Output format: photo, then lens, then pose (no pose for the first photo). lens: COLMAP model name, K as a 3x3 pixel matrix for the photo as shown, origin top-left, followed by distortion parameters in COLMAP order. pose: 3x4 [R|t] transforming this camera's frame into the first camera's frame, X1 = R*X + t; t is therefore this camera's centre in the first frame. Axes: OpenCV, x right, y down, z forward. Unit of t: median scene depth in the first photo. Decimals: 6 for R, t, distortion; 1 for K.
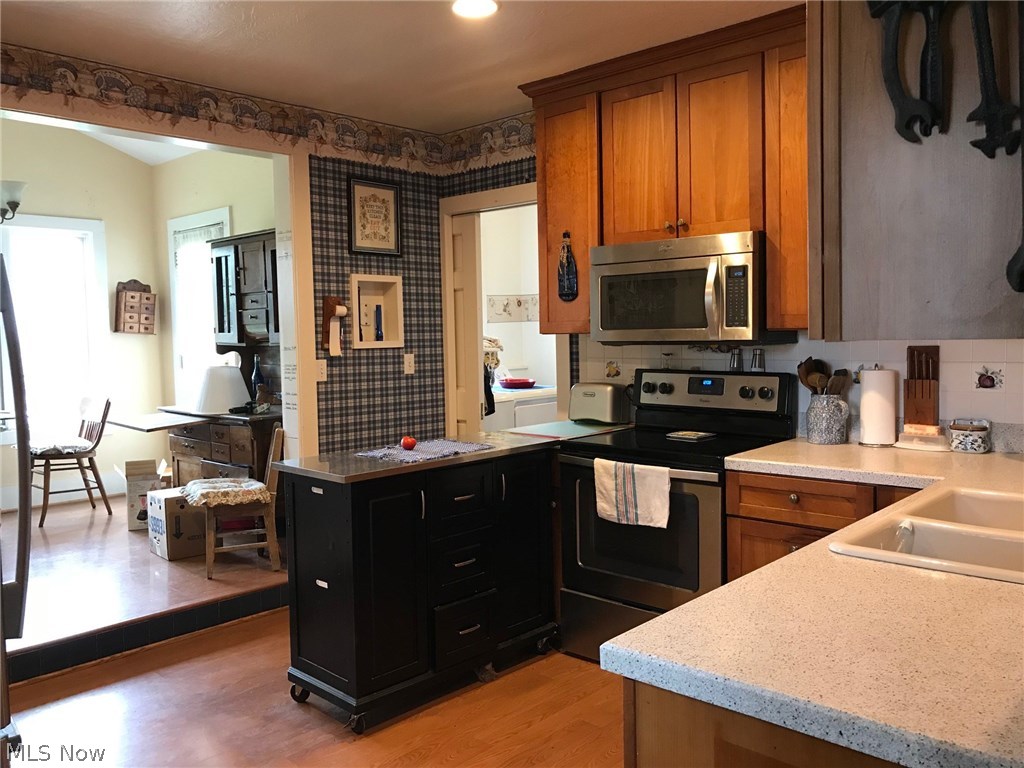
lens RADIAL K [[836.1, 0, 512.7], [0, 836.1, 372.2], [0, 0, 1]] dist [-0.008796, 0.000723]
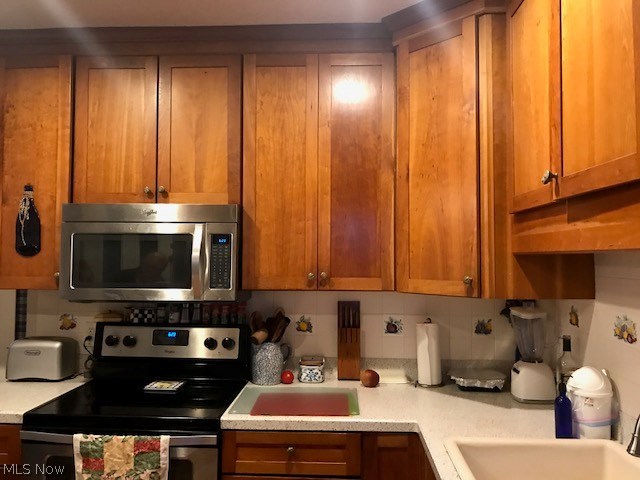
lens RADIAL K [[522.6, 0, 320.4], [0, 522.6, 232.6], [0, 0, 1]] dist [-0.008796, 0.000723]
pose [[0.761553, 0.053771, 0.645868, -0.072442], [0.011578, 0.995264, -0.096512, -0.054461], [-0.647999, 0.080977, 0.757324, 0.349950]]
